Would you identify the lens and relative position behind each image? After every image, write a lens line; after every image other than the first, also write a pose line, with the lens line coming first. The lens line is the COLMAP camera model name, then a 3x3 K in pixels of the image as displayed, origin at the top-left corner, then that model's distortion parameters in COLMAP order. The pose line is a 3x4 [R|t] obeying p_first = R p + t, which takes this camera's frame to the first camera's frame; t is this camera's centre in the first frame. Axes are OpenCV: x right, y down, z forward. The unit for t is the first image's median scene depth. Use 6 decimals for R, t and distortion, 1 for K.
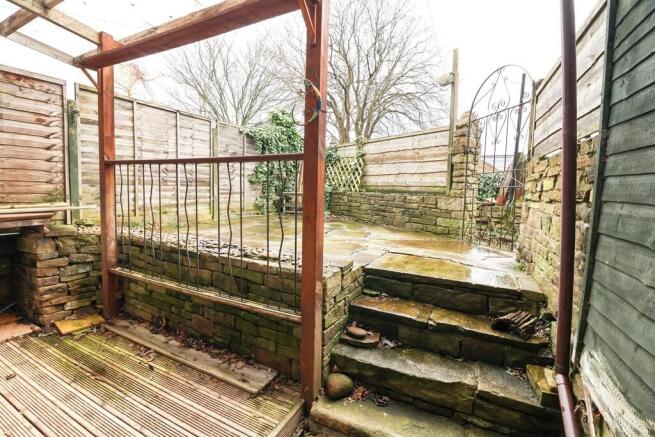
lens RADIAL K [[309.7, 0, 325.6], [0, 309.7, 217.2], [0, 0, 1]] dist [0.001621, 0.000736]
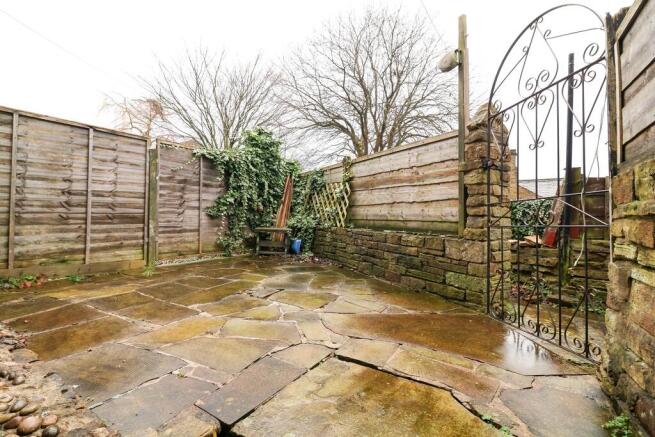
lens RADIAL K [[307.7, 0, 327.1], [0, 307.7, 216.0], [0, 0, 1]] dist [-0.002510, -0.004396]
pose [[0.994903, -0.012908, -0.100006, 0.156691], [0.003113, 0.995232, -0.097483, -0.042854], [0.100787, 0.096675, 0.990200, 0.294168]]
